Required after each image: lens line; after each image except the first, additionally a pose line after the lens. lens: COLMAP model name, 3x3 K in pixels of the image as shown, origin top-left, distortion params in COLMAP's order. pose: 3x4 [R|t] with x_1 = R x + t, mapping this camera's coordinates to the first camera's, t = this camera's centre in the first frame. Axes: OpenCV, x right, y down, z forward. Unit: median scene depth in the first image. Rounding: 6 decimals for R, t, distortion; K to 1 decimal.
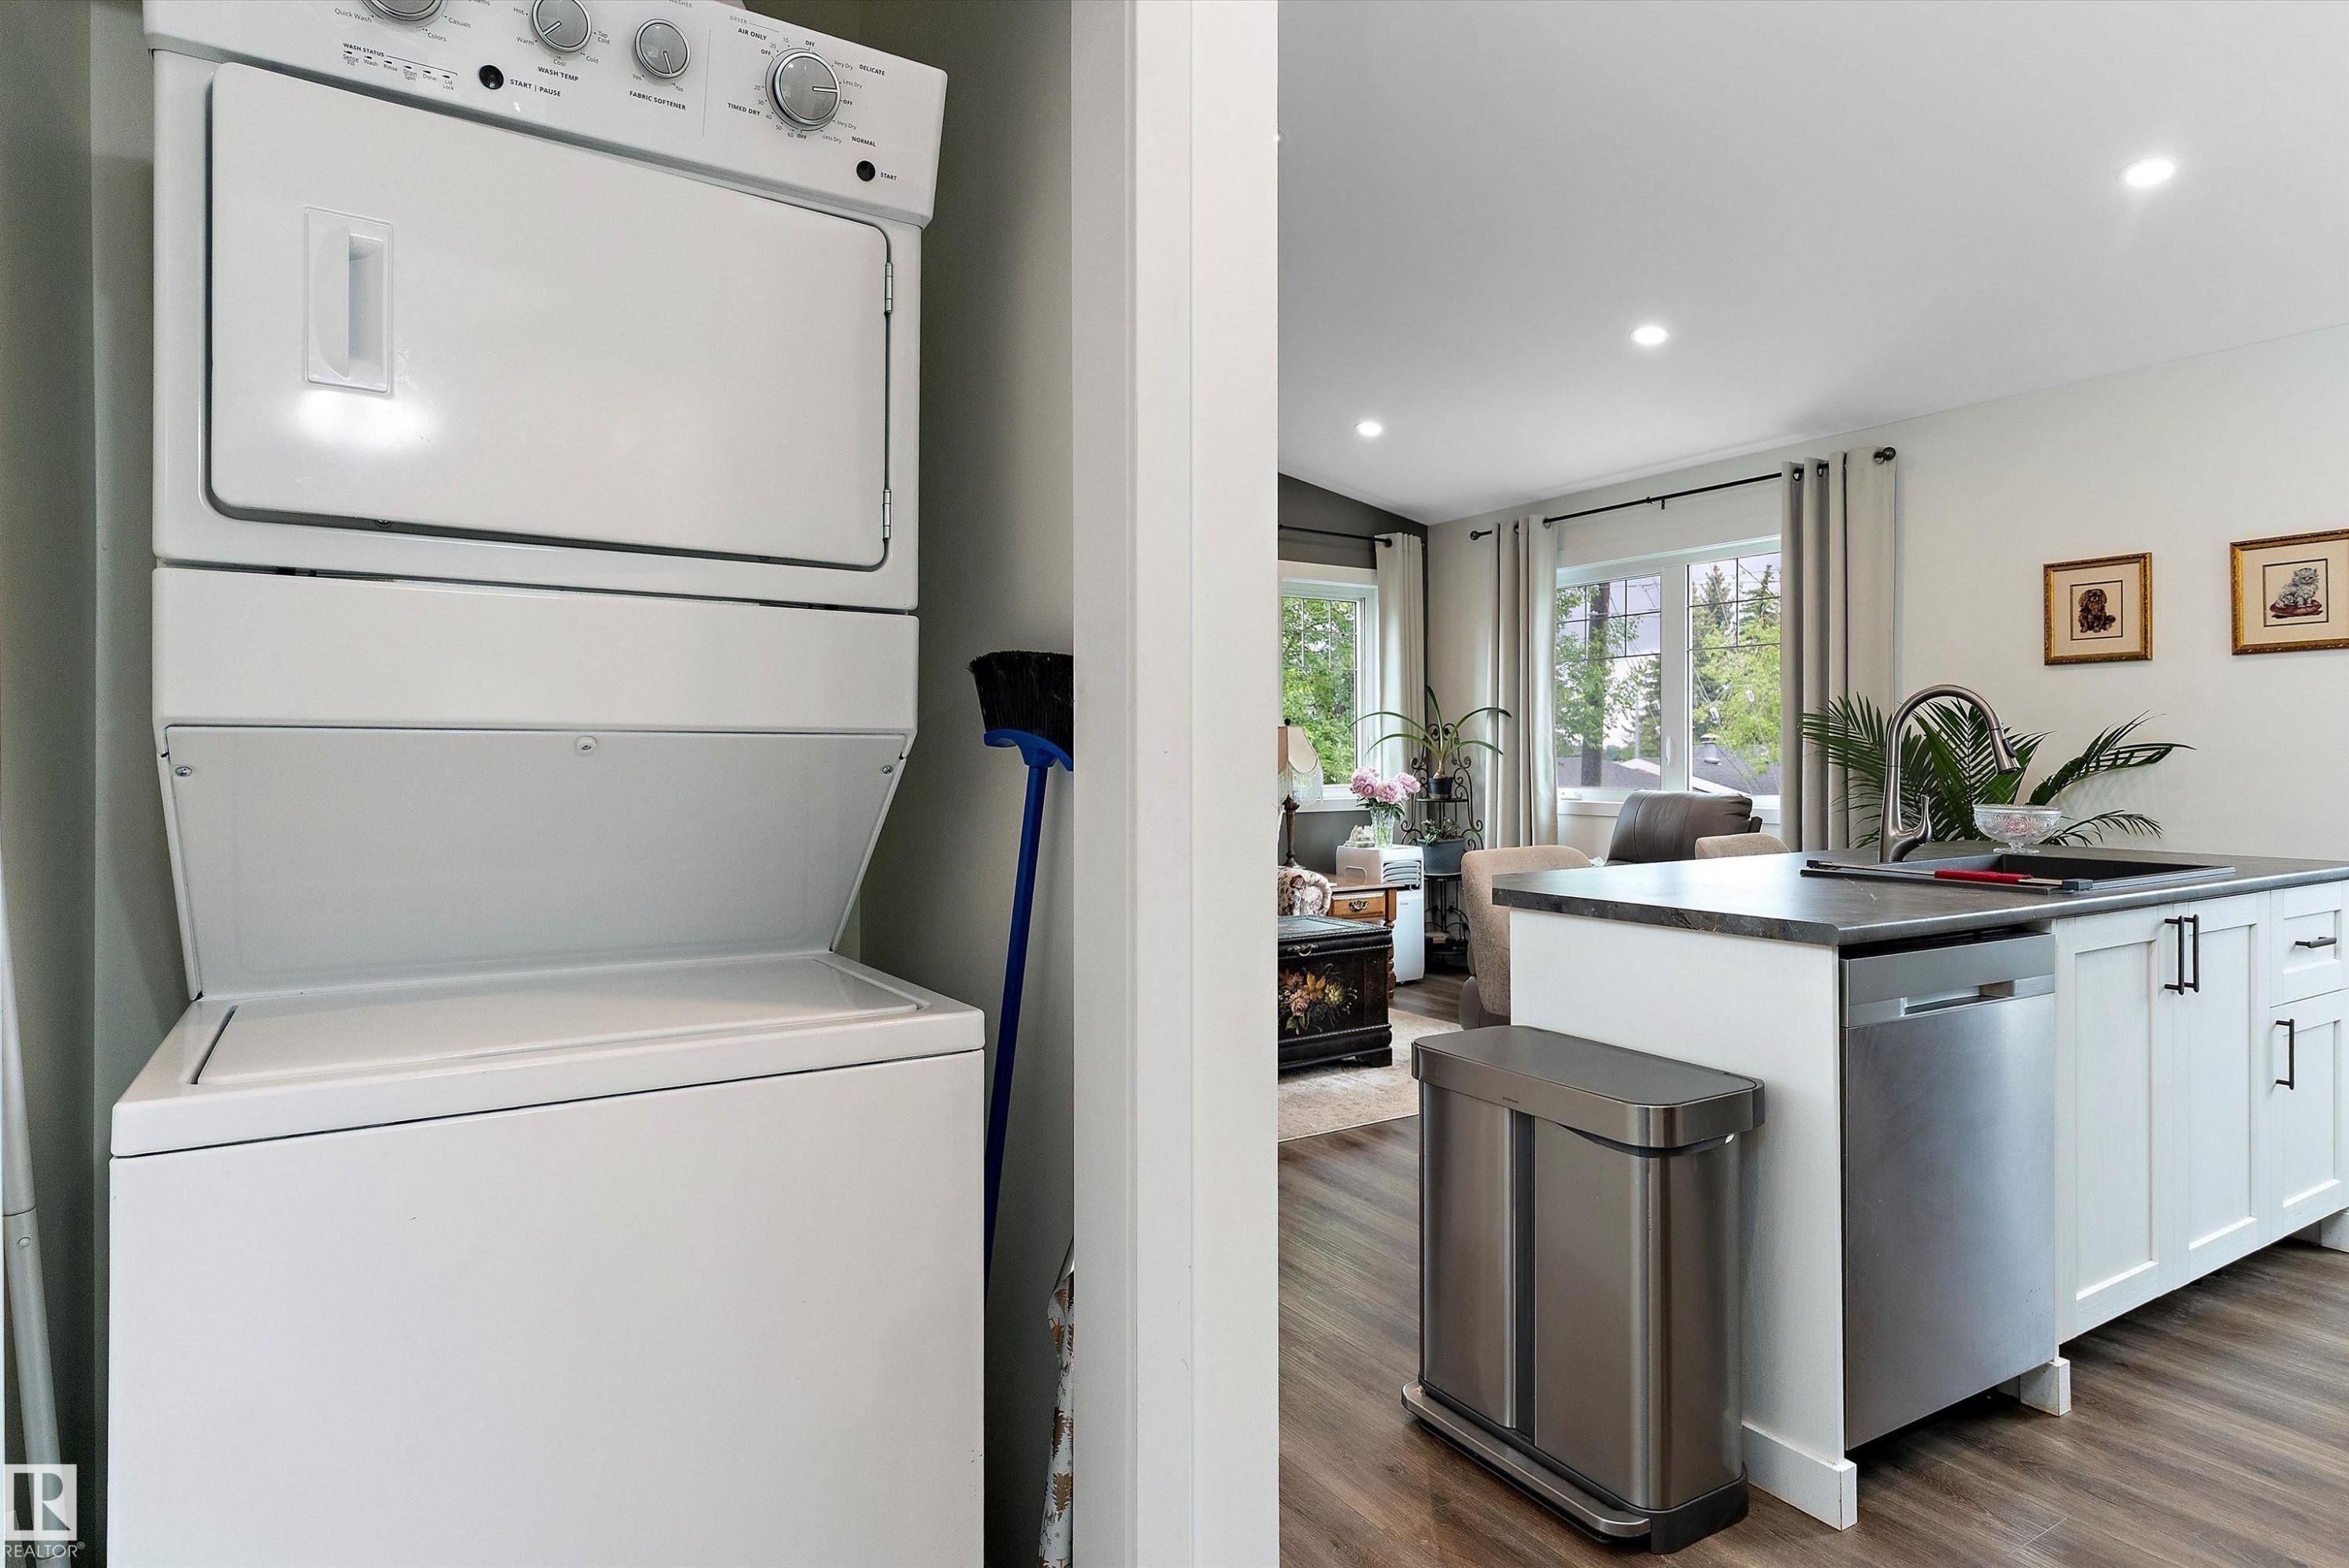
lens RADIAL K [[1291.9, 0, 1174.5], [0, 1291.9, 784.0], [0, 0, 1]] dist [-0.001070, -0.000024]
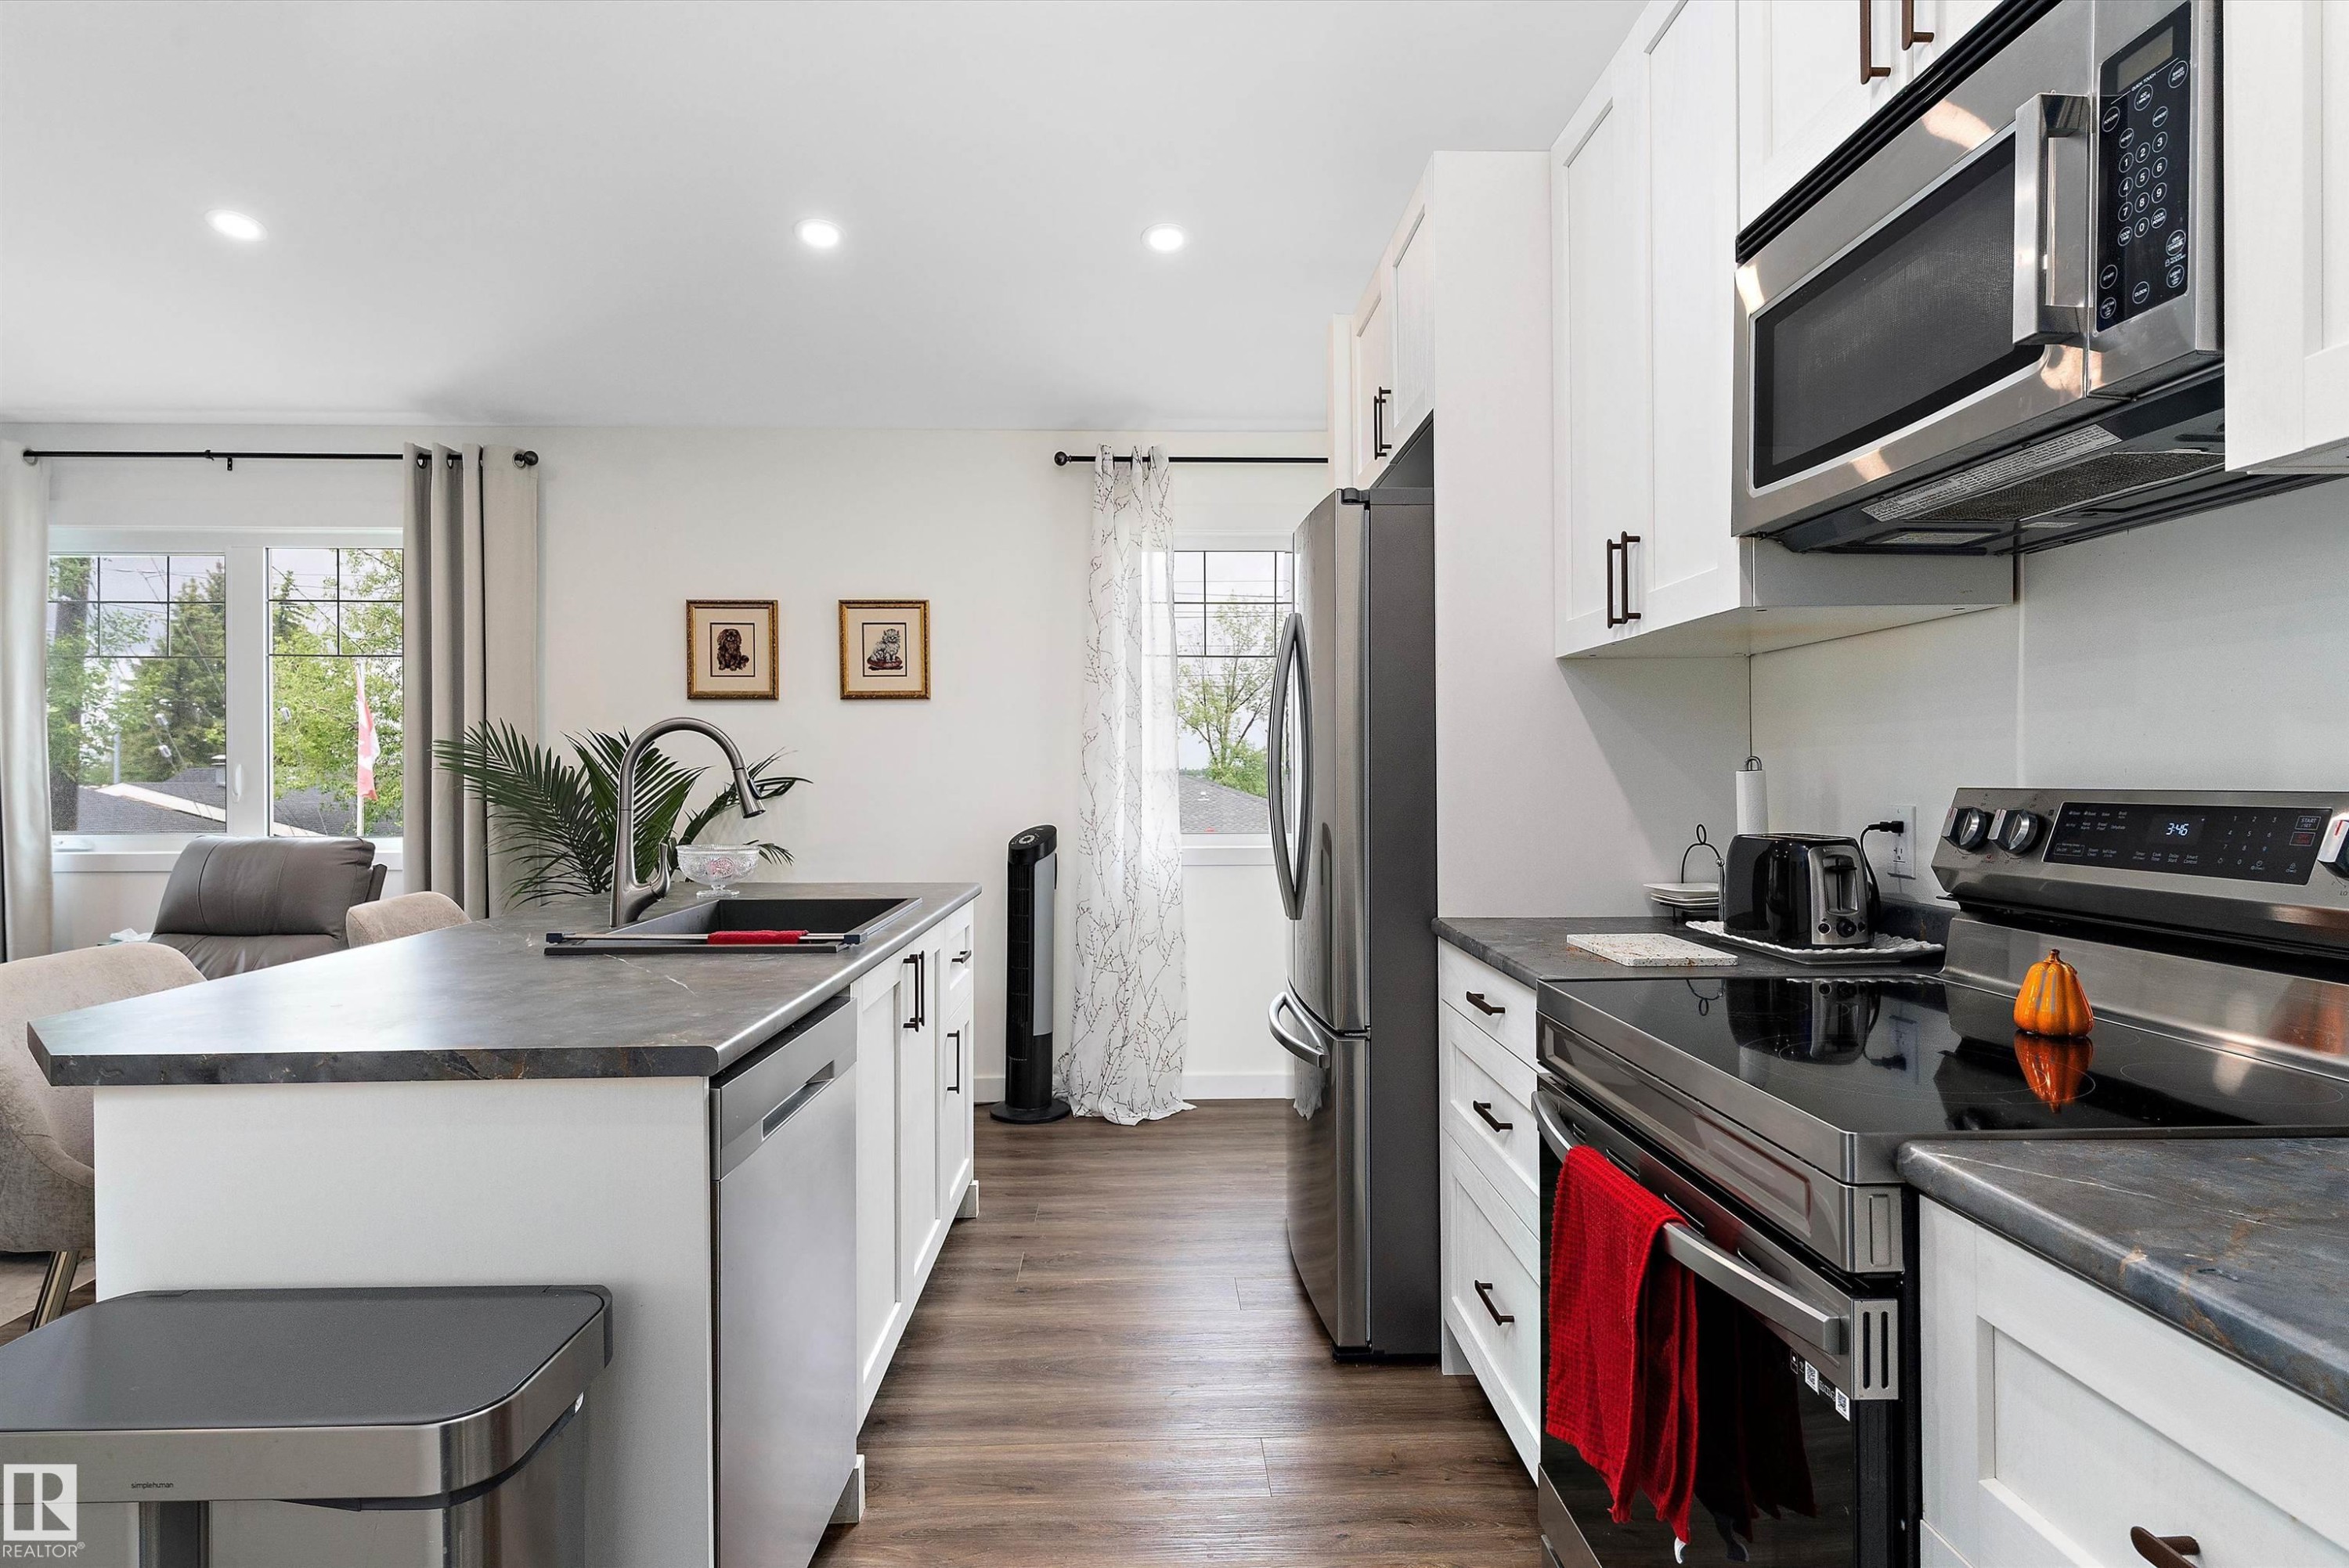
lens RADIAL K [[1250.1, 0, 1170.9], [0, 1250.1, 777.2], [0, 0, 1]] dist [0.000985, 0.001290]
pose [[0.500461, -0.000121, 0.865759, 0.013518], [0.019936, 0.999736, -0.011385, -0.011095], [-0.865529, 0.022958, 0.500332, 0.164796]]
